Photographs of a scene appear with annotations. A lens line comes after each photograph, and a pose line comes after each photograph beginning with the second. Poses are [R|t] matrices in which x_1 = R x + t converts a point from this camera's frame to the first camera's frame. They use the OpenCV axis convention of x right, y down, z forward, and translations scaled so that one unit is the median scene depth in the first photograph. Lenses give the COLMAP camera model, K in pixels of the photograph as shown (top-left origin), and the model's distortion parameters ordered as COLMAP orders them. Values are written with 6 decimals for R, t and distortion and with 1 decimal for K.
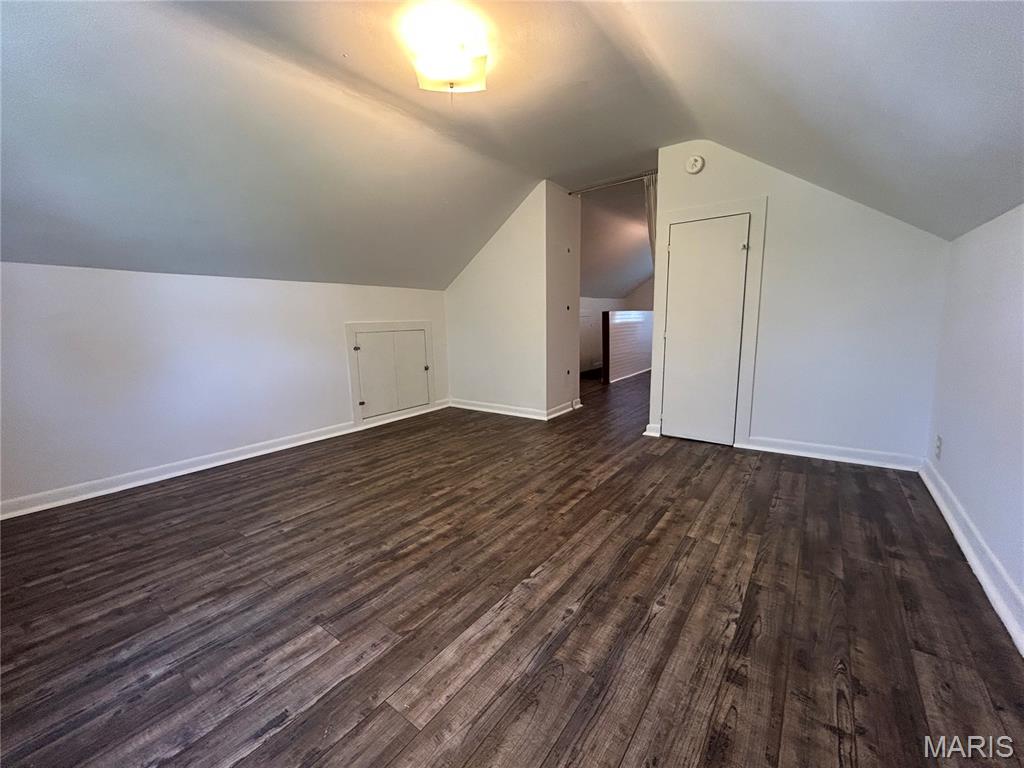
lens RADIAL K [[416.3, 0, 512.9], [0, 416.3, 393.1], [0, 0, 1]] dist [0.000296, 0.002594]
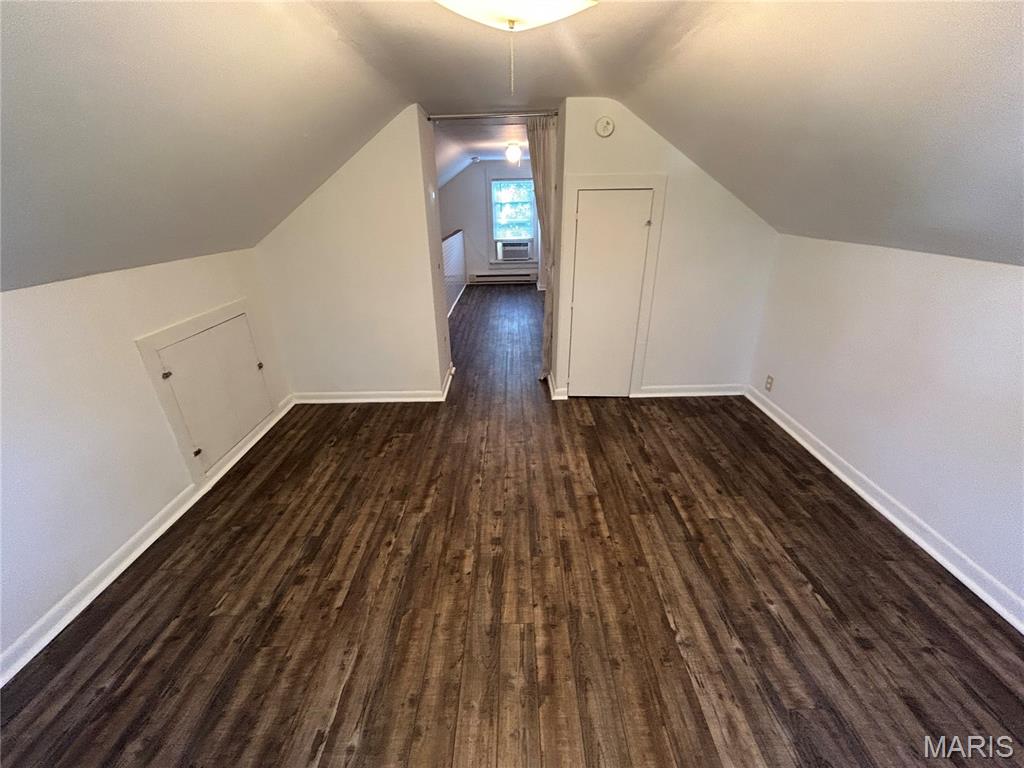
lens RADIAL K [[416.3, 0, 510.8], [0, 416.3, 390.2], [0, 0, 1]] dist [0.000296, 0.002594]
pose [[0.803270, -0.241219, 0.544583, -0.516276], [0.101505, 0.956386, 0.273902, -0.339230], [-0.586902, -0.164740, 0.792721, 0.367969]]
